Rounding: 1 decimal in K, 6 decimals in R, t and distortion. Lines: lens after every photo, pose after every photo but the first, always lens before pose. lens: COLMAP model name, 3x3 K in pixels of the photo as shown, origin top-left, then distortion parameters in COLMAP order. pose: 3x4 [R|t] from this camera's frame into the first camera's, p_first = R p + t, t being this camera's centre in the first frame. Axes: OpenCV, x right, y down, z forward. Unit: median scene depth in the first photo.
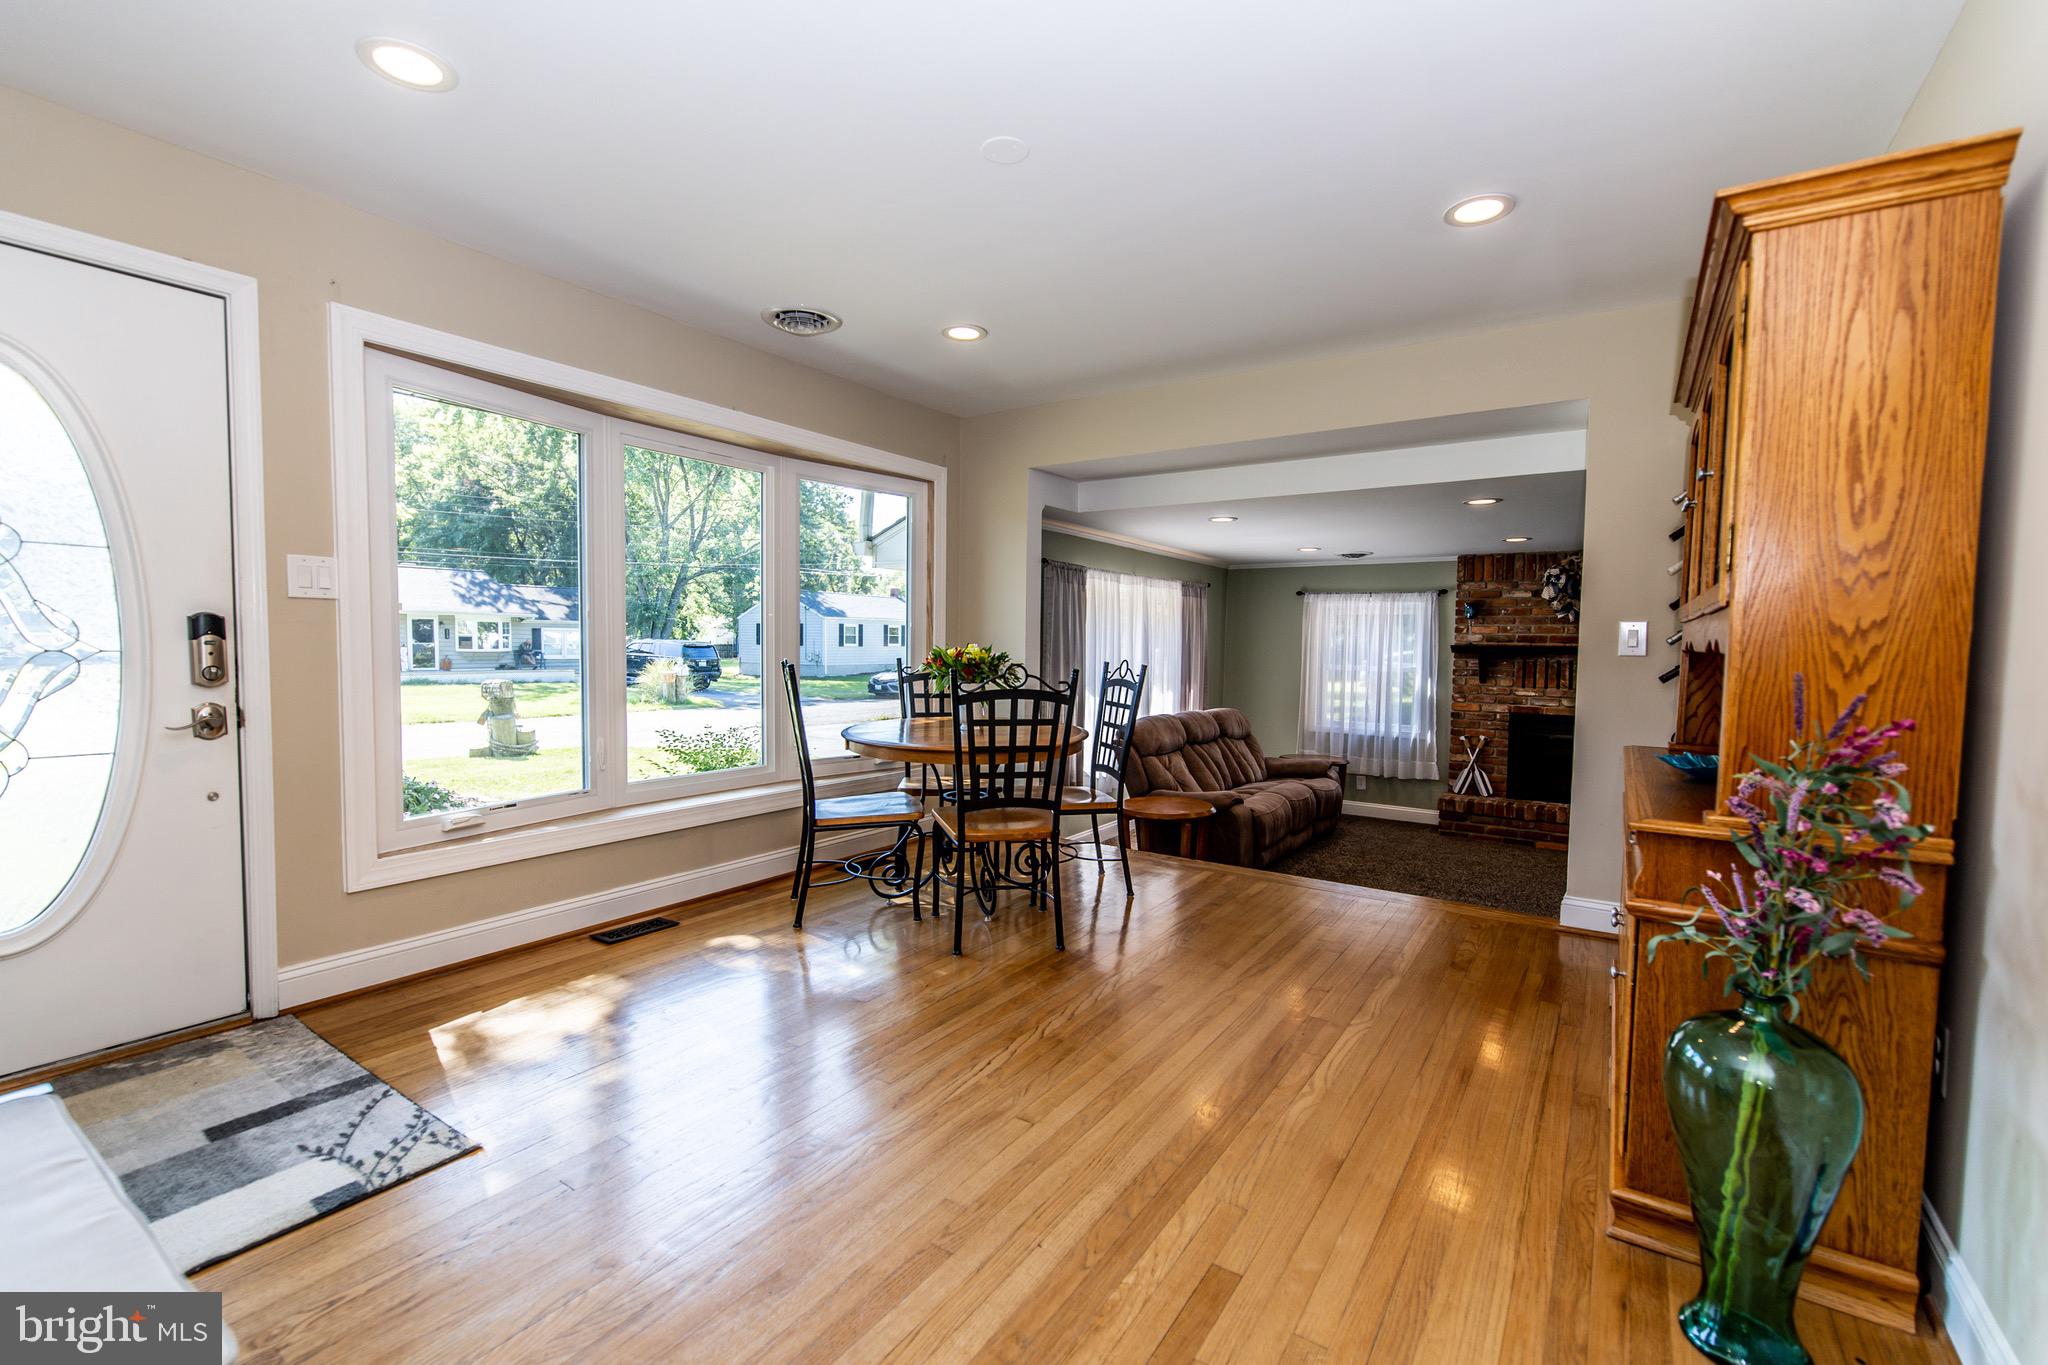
lens RADIAL K [[874.8, 0, 1026.5], [0, 874.8, 688.0], [0, 0, 1]] dist [0.001047, 0.000076]
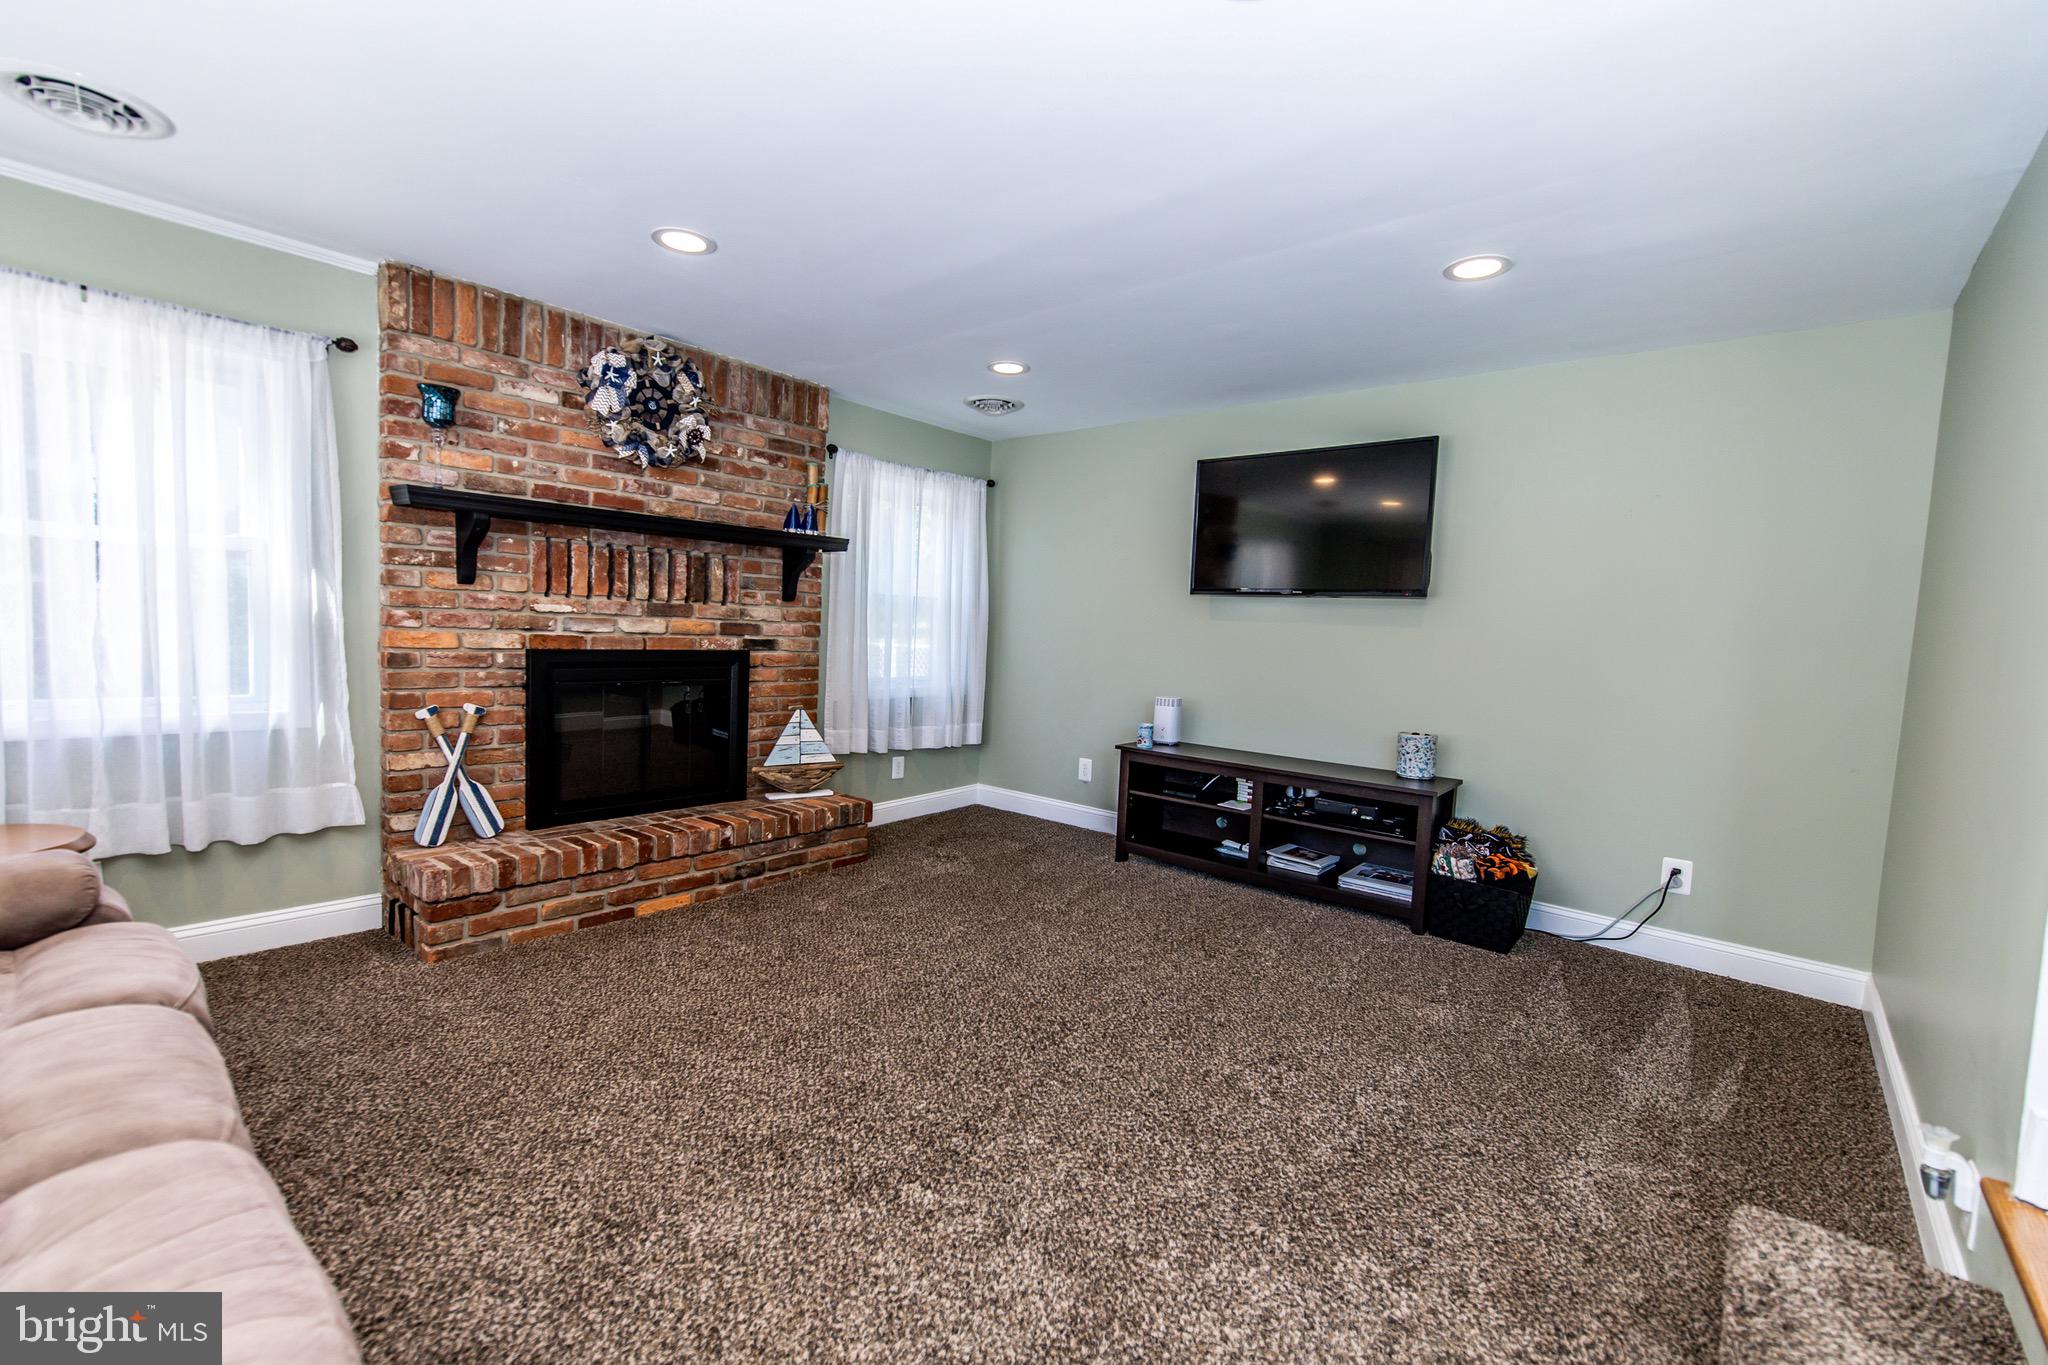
lens RADIAL K [[874.8, 0, 1025.9], [0, 874.8, 693.4], [0, 0, 1]] dist [0.001047, 0.000076]
pose [[0.123373, -0.086378, 0.988594, 0.119770], [0.008639, 0.996260, 0.085970, 0.013908], [-0.992323, -0.002066, 0.123658, 0.671482]]
